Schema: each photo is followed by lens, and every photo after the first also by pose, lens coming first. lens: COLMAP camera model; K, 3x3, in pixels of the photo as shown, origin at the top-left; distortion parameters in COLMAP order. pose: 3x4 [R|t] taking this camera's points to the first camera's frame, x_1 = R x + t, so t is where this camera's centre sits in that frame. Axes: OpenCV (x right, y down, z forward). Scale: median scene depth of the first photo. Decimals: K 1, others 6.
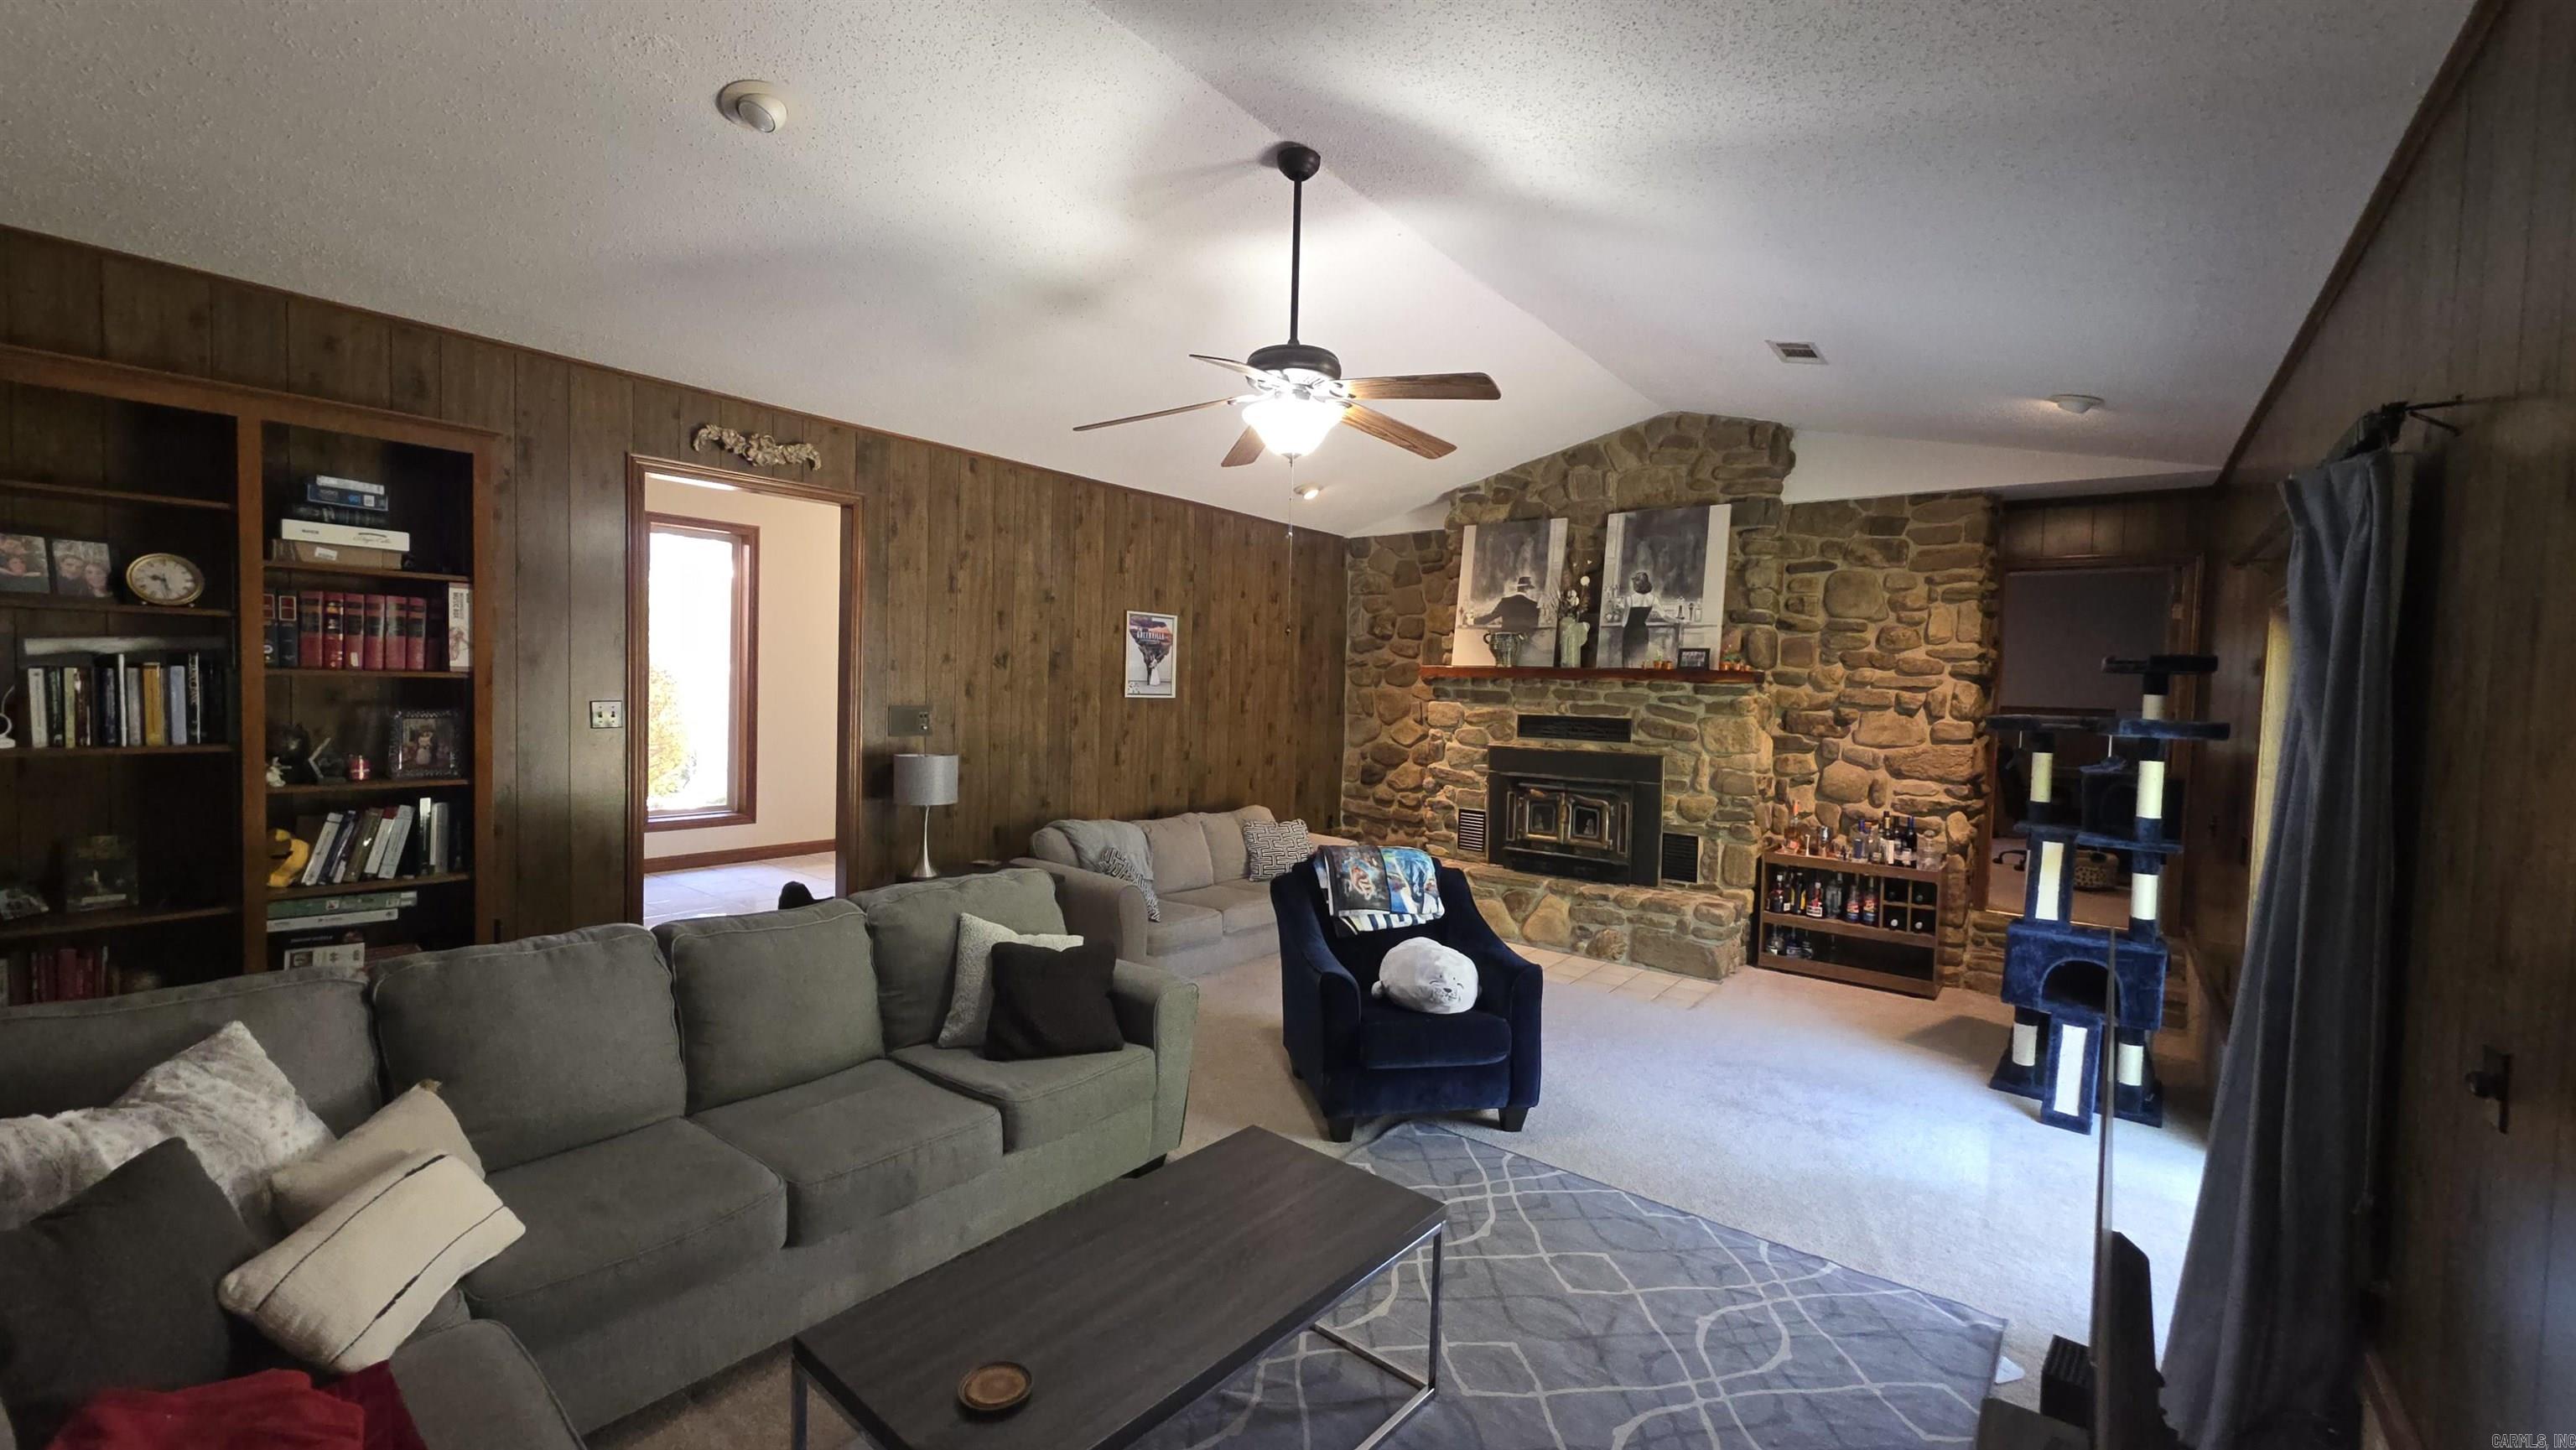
lens RADIAL K [[1013.0, 0, 1288.2], [0, 1013.0, 722.1], [0, 0, 1]] dist [0.001278, 0.000431]
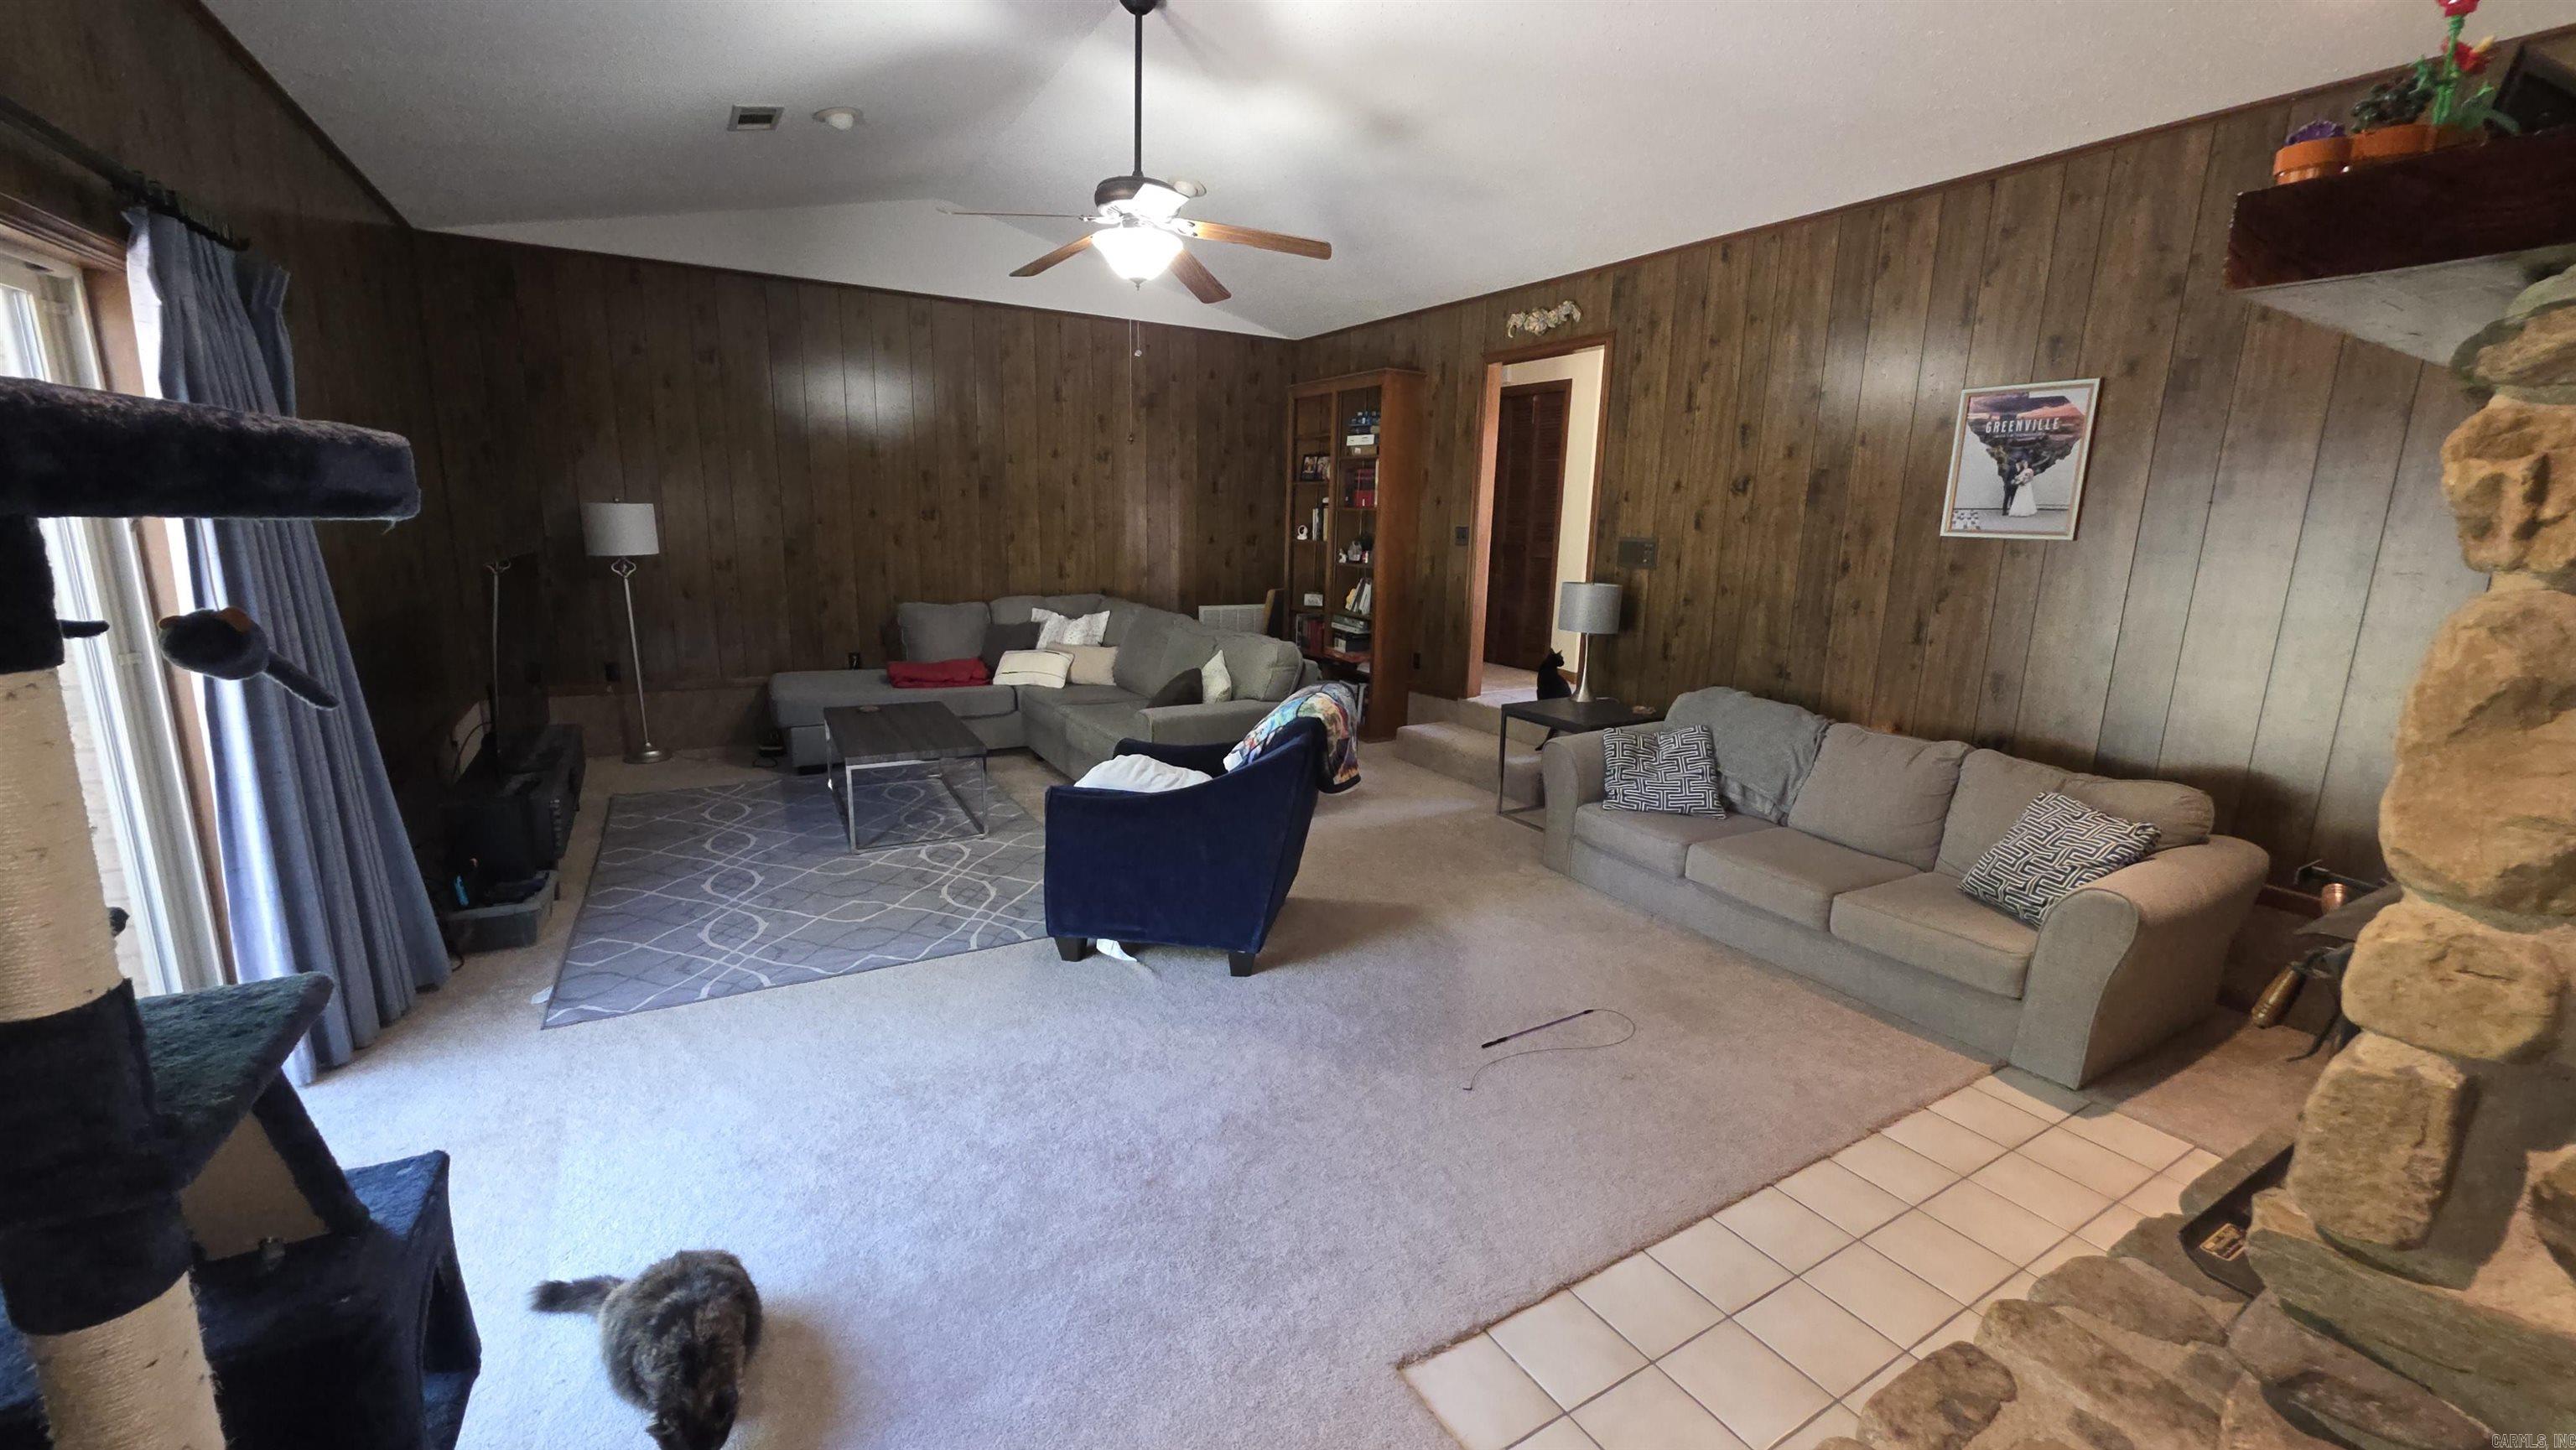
lens RADIAL K [[1013.0, 0, 1295.6], [0, 1013.0, 729.5], [0, 0, 1]] dist [0.001278, 0.000431]
pose [[-0.353674, 0.157530, -0.922008, 0.660262], [-0.070685, 0.978396, 0.194278, -0.001501], [0.932694, 0.133883, -0.334899, 0.998127]]
